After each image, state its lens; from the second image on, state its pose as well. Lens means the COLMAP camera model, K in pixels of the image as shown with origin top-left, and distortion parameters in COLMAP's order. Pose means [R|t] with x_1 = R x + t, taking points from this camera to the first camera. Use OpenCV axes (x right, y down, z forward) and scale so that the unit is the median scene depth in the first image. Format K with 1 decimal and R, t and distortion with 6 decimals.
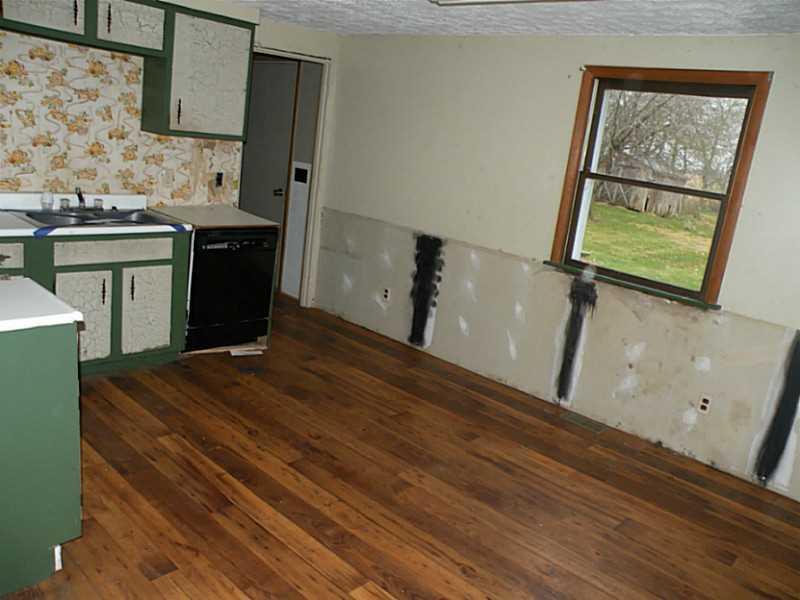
lens RADIAL K [[641.3, 0, 400.0], [0, 641.3, 300.0], [0, 0, 1]] dist [-0.173631, 0.151362]
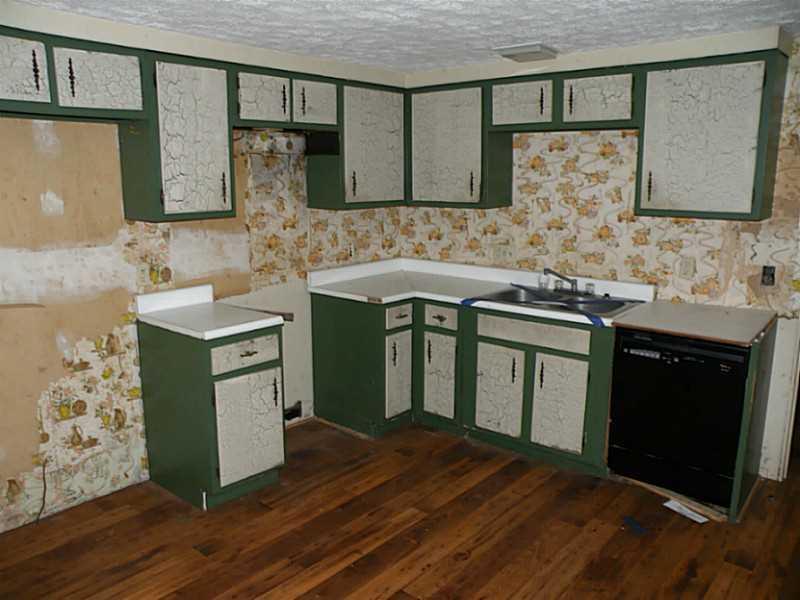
lens RADIAL K [[641.3, 0, 400.0], [0, 641.3, 300.0], [0, 0, 1]] dist [-0.173631, 0.151362]
pose [[0.028526, 0.064161, -0.997532, 0.491100], [-0.238544, 0.969542, 0.055539, -0.126153], [0.970713, 0.236371, 0.042963, 0.696533]]
